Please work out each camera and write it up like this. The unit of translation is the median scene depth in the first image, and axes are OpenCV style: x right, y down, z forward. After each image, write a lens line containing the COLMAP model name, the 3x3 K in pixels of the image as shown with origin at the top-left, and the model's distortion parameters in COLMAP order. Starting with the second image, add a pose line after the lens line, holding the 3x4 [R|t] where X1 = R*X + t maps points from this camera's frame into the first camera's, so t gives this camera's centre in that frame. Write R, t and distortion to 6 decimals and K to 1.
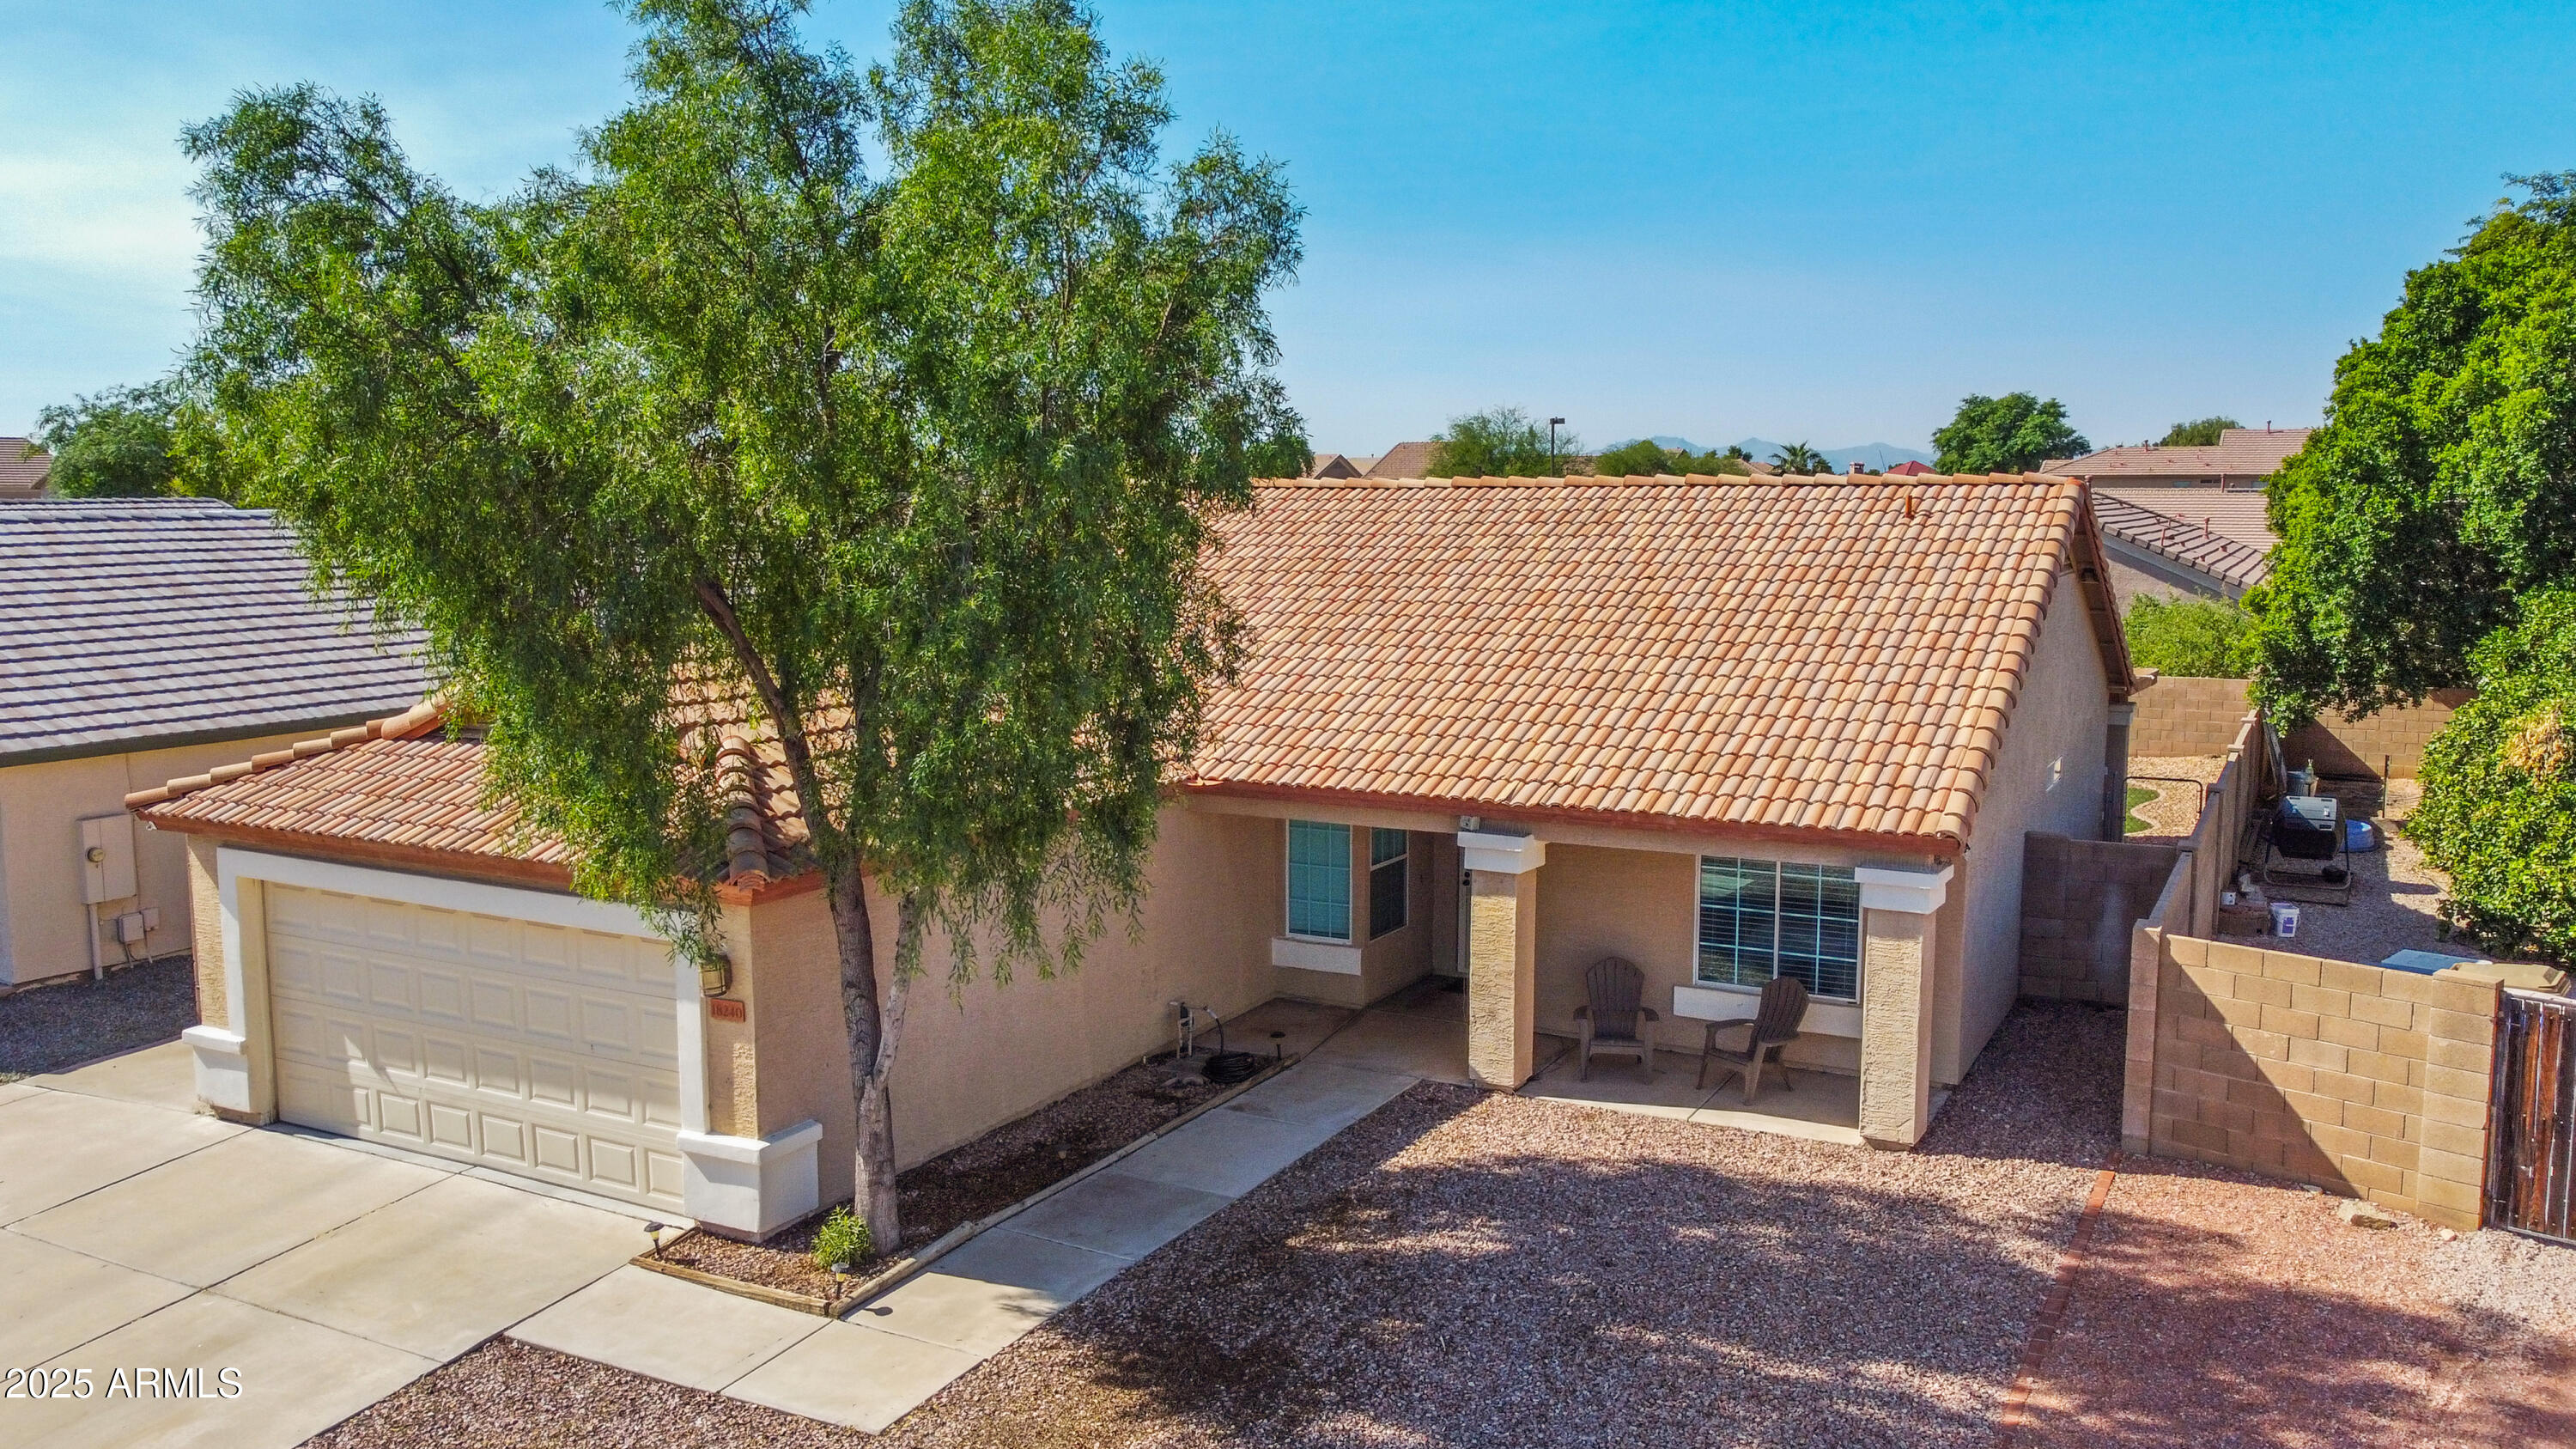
lens RADIAL K [[1959.7, 0, 1288.0], [0, 1959.7, 724.5], [0, 0, 1]] dist [0.002332, -0.001442]
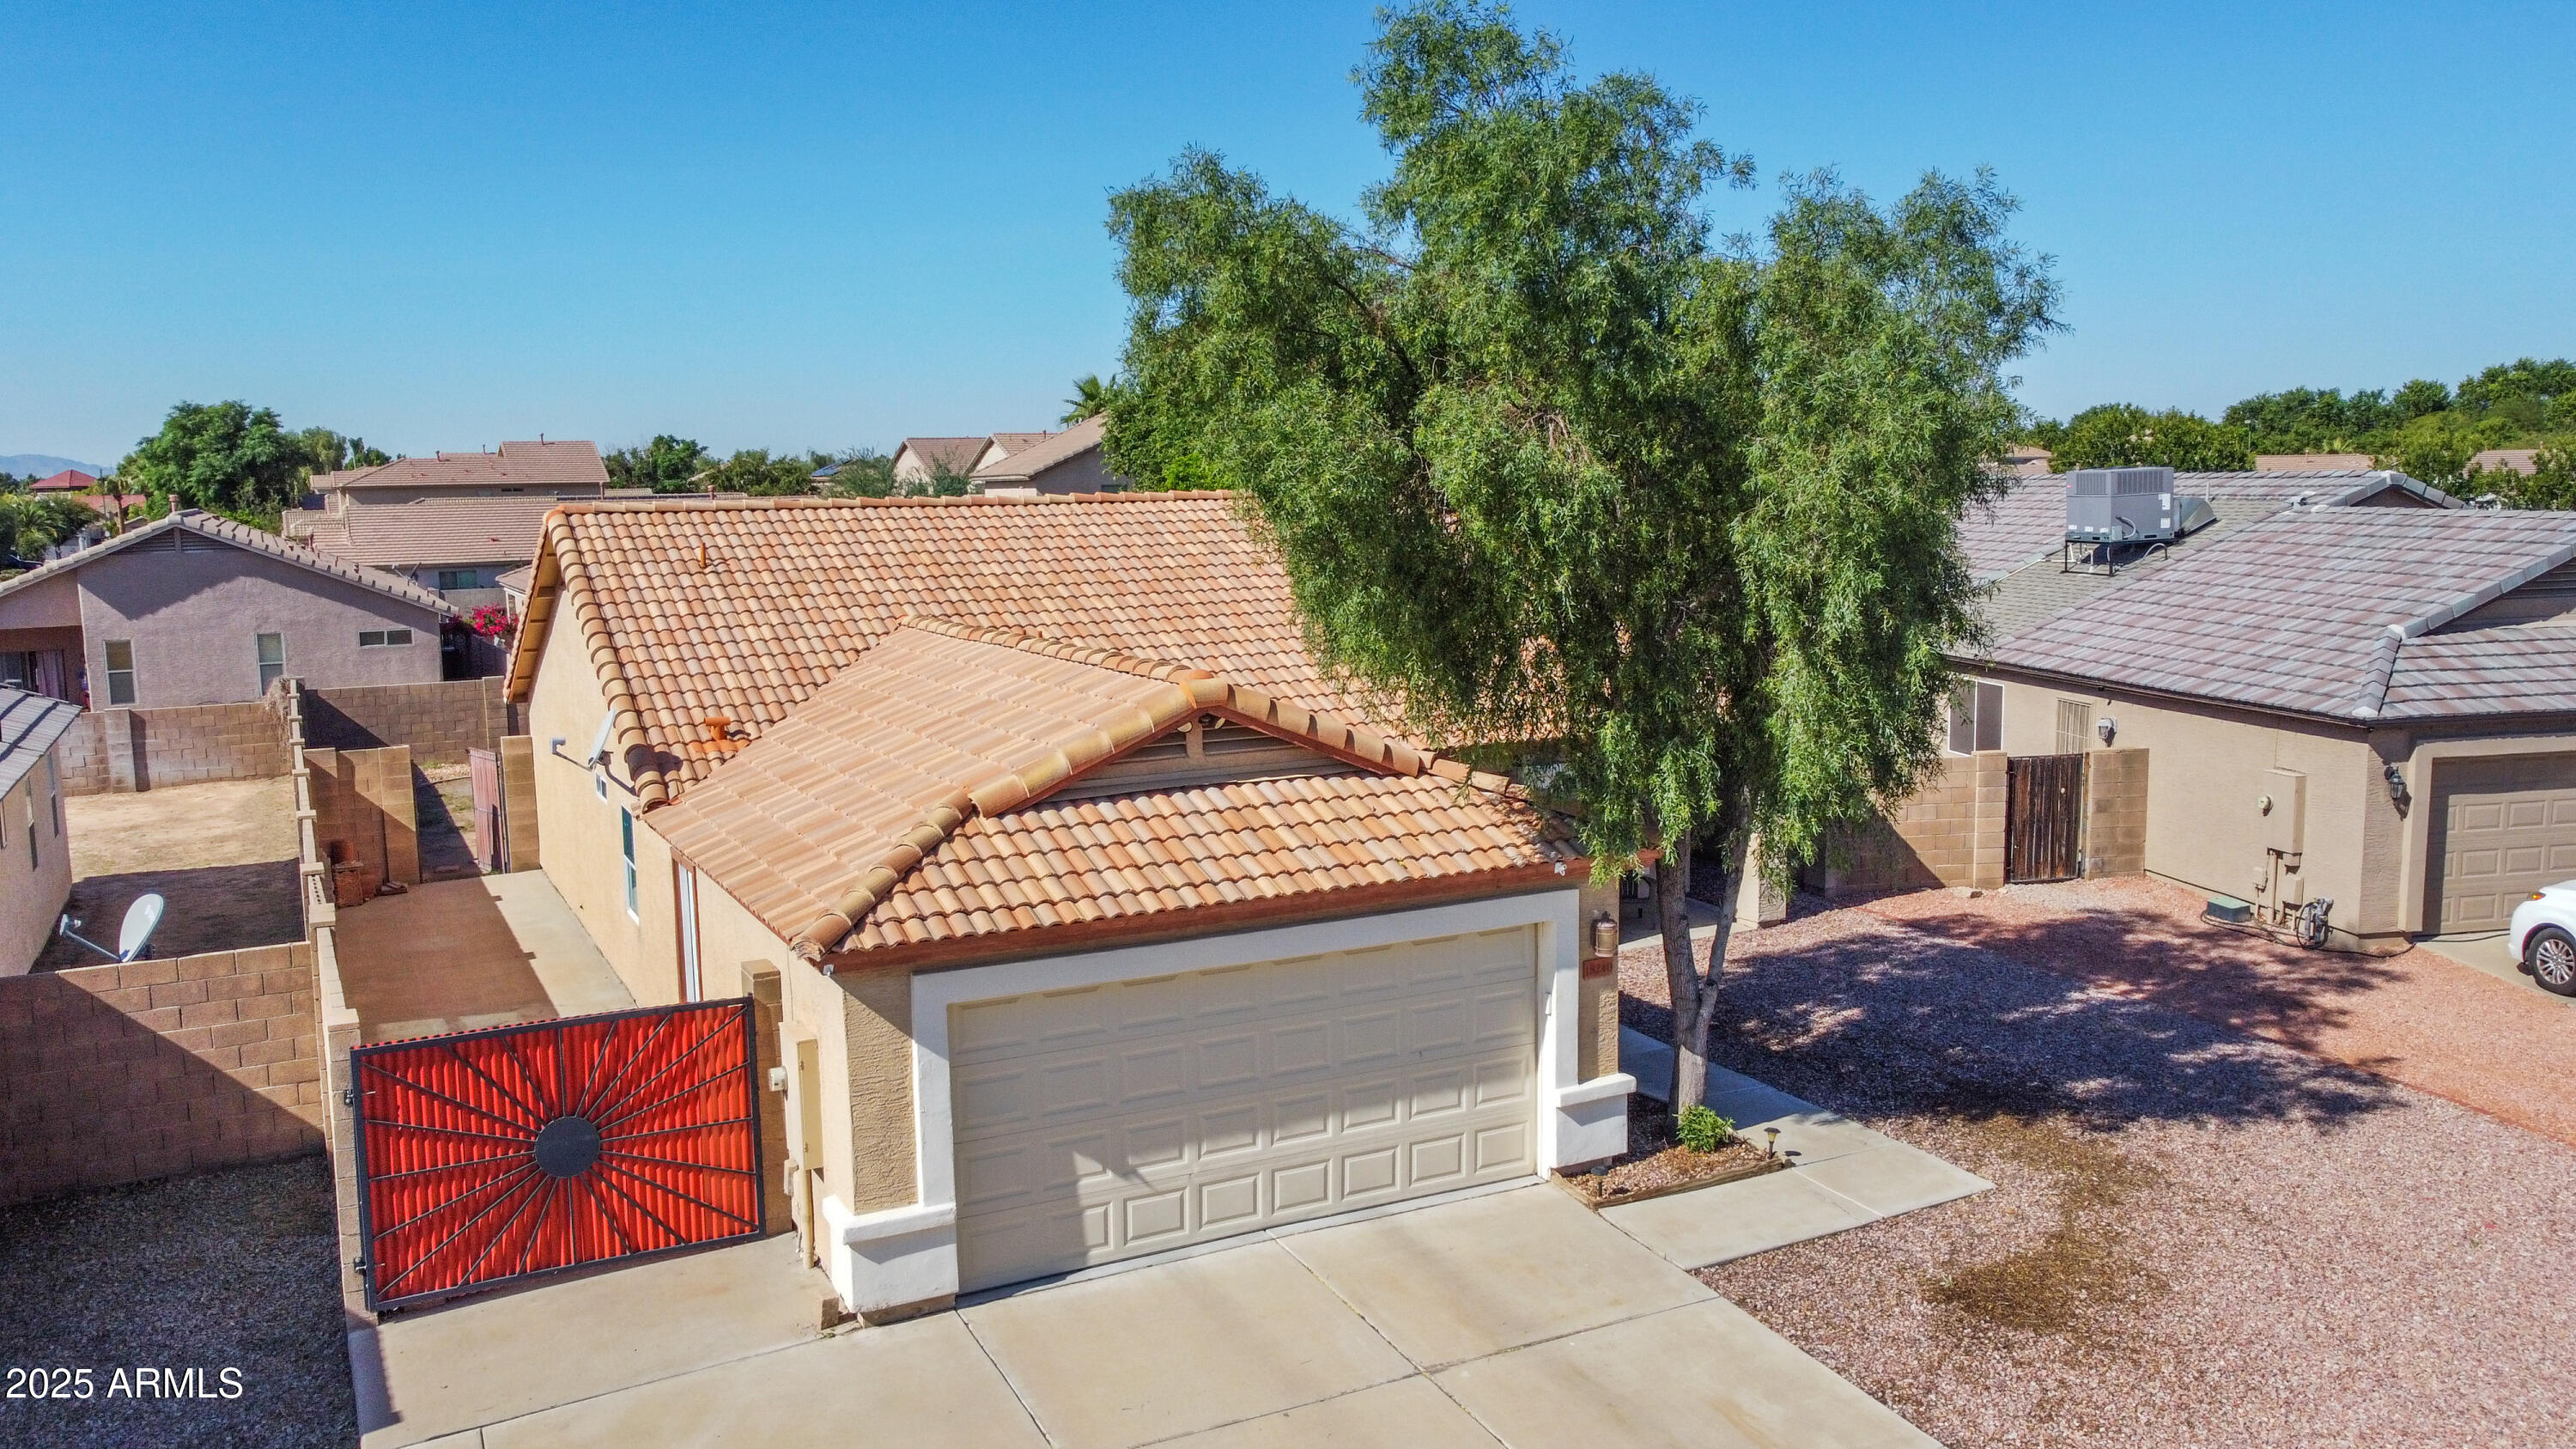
lens RADIAL K [[1900.4, 0, 1288.0], [0, 1900.4, 724.5], [0, 0, 1]] dist [0.001647, 0.000435]
pose [[0.570206, -0.110550, 0.814029, -1.196151], [0.111327, 0.992162, 0.056759, -0.072545], [-0.813923, 0.058259, 0.578044, 0.470545]]
